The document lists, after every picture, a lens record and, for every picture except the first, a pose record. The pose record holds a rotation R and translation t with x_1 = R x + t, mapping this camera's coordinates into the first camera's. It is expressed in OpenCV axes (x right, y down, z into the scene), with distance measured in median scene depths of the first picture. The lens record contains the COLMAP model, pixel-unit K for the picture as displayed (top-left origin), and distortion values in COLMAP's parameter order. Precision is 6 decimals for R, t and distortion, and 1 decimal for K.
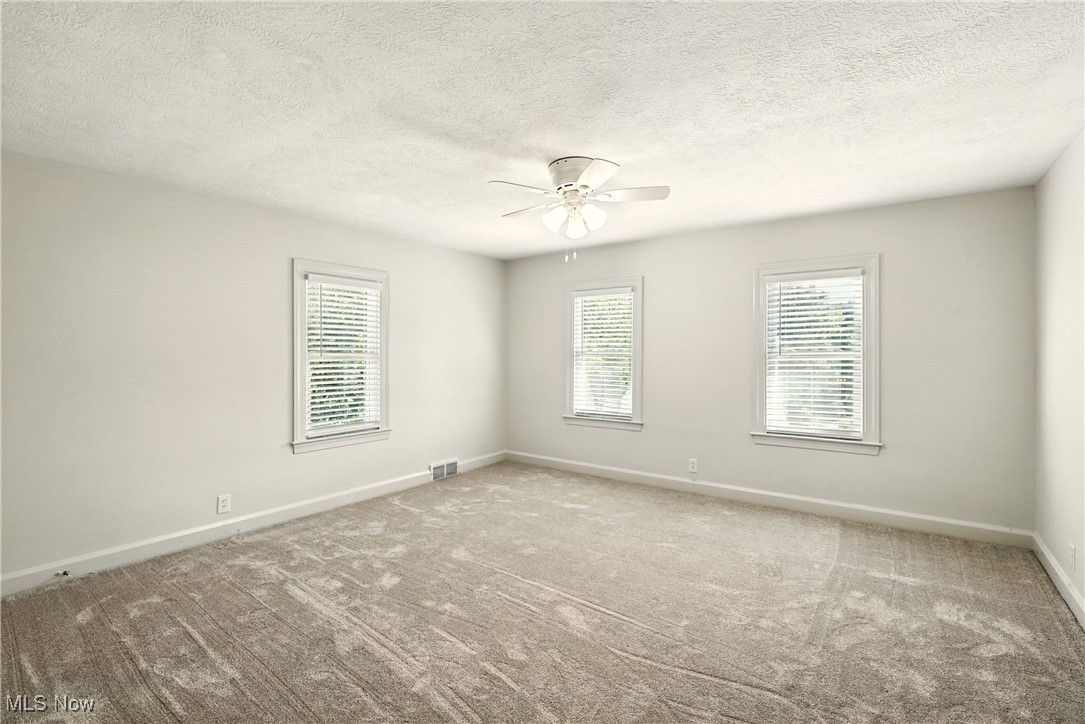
lens RADIAL K [[497.6, 0, 538.8], [0, 497.6, 354.6], [0, 0, 1]] dist [0.000090, 0.000191]
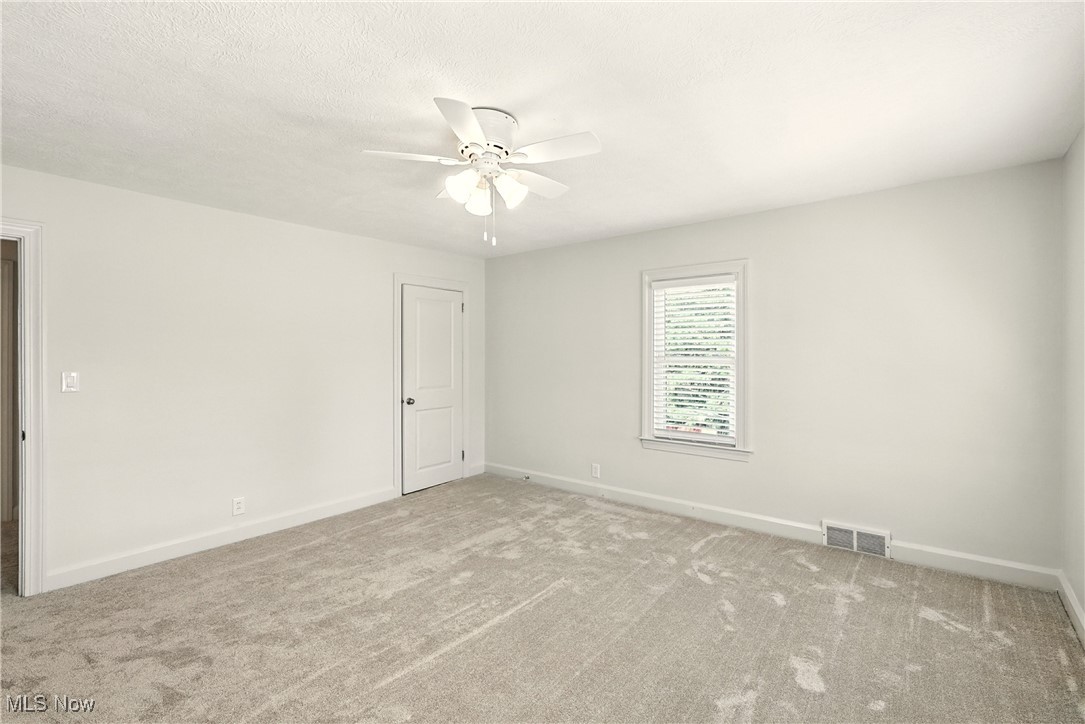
lens RADIAL K [[497.6, 0, 538.8], [0, 497.6, 354.6], [0, 0, 1]] dist [0.000090, 0.000191]
pose [[-0.048940, 0.004979, -0.998789, 0.592958], [-0.001393, 0.999986, 0.005053, -0.012434], [0.998801, 0.001639, -0.048932, 0.781585]]
